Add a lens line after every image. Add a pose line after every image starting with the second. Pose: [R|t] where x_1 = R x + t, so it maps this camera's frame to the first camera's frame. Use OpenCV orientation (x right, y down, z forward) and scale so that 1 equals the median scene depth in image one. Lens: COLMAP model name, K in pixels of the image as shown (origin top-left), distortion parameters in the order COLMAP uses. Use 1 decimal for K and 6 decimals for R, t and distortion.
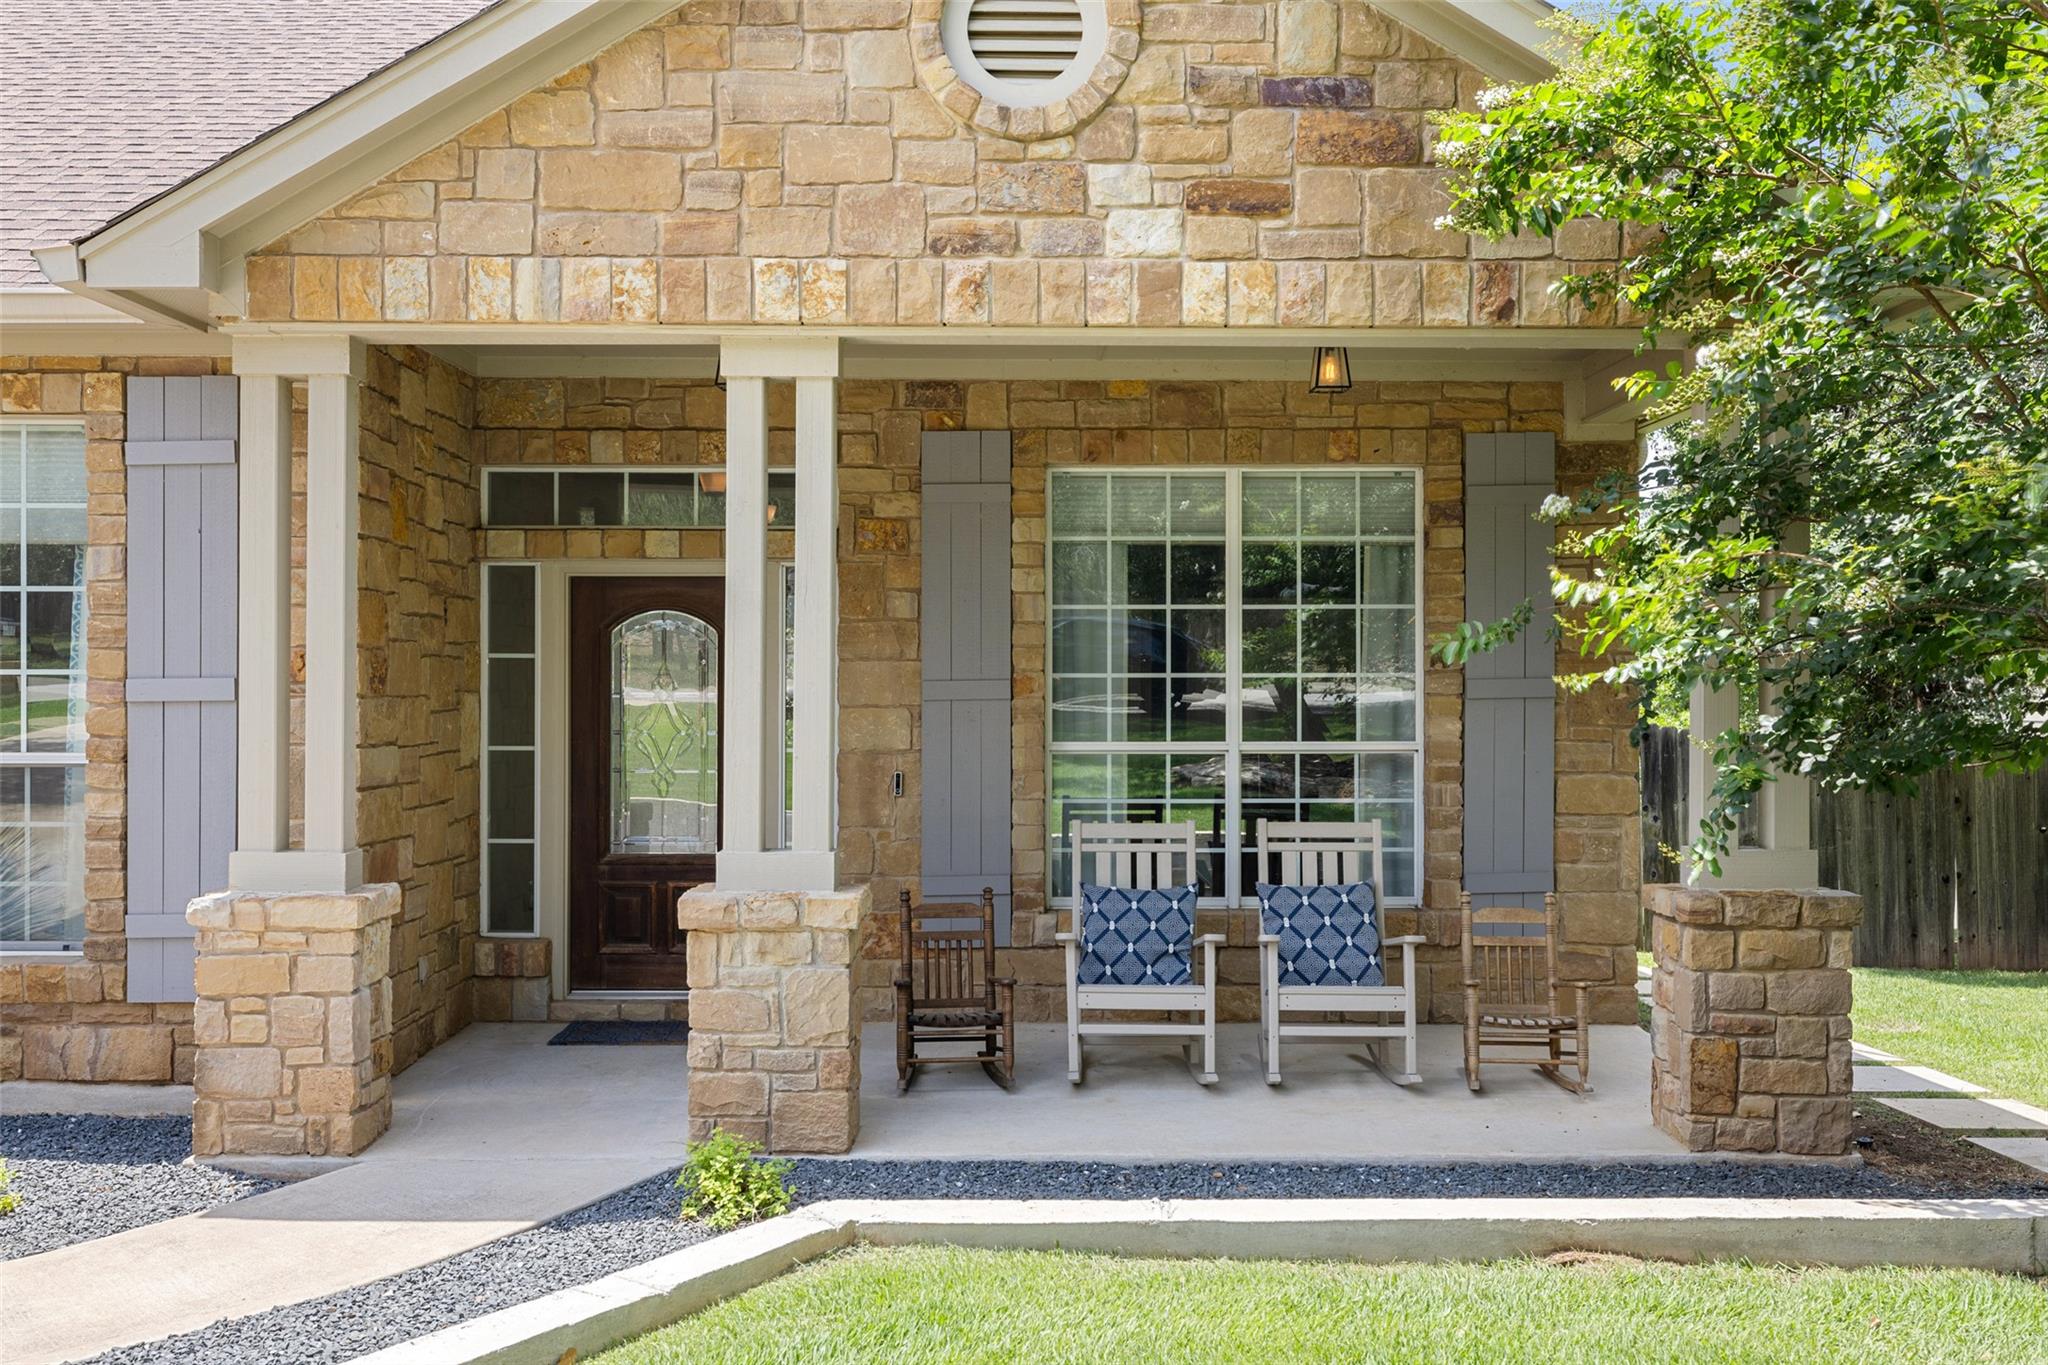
lens RADIAL K [[1835.6, 0, 1023.3], [0, 1835.6, 682.0], [0, 0, 1]] dist [0.004362, 0.000681]
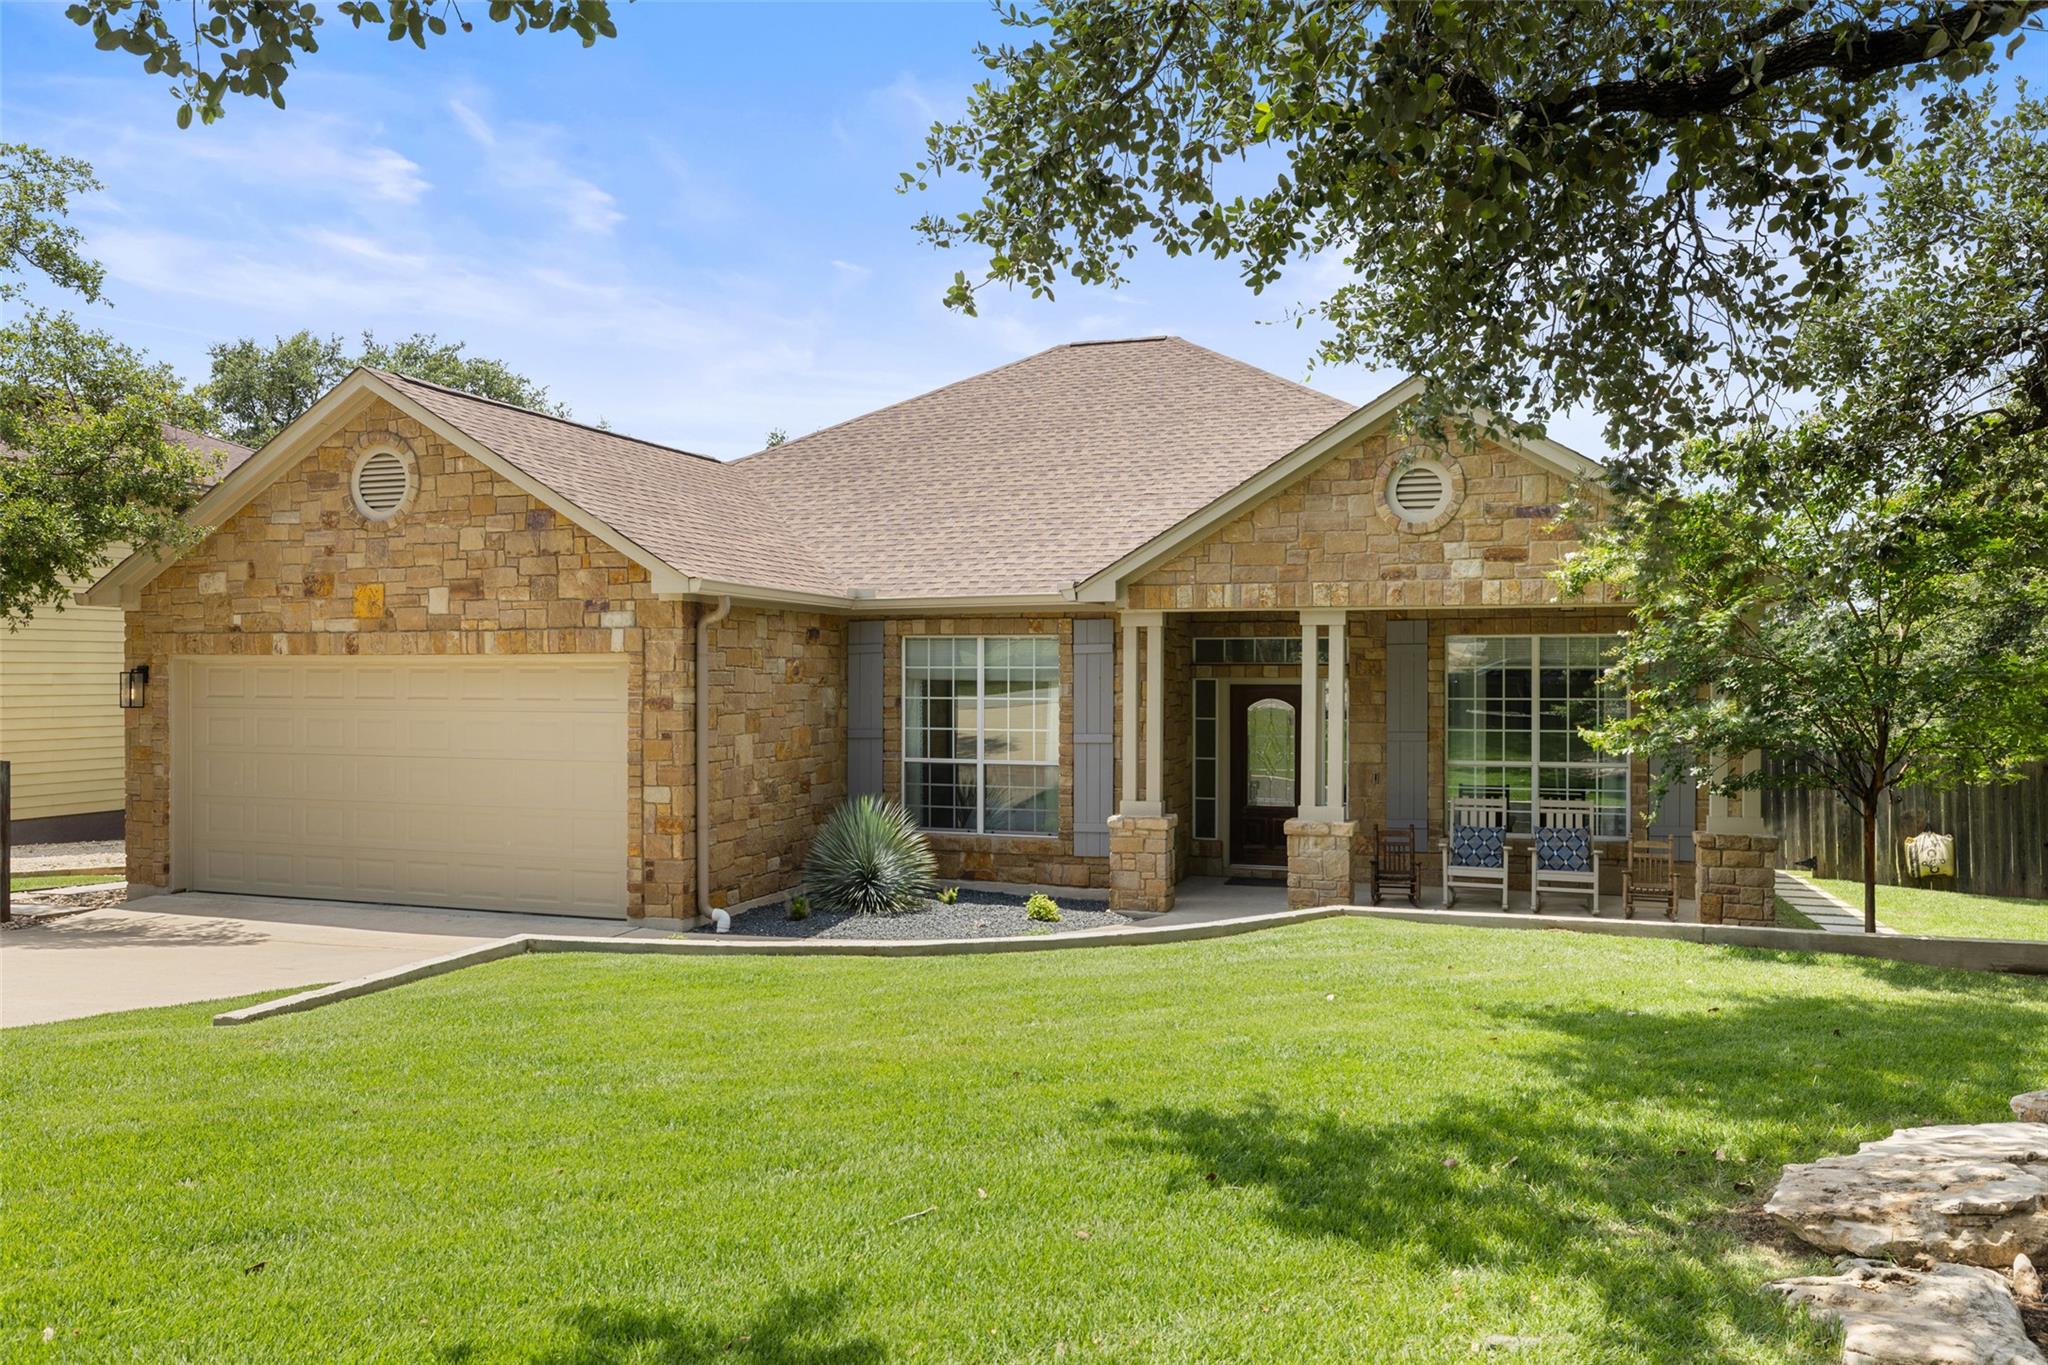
lens RADIAL K [[1450.9, 0, 1027.5], [0, 1450.9, 678.2], [0, 0, 1]] dist [0.001491, 0.001289]
pose [[0.945140, 0.000599, -0.326666, 0.141888], [0.000816, 0.999991, 0.004194, -0.097070], [0.326665, -0.004231, 0.945131, -1.066953]]
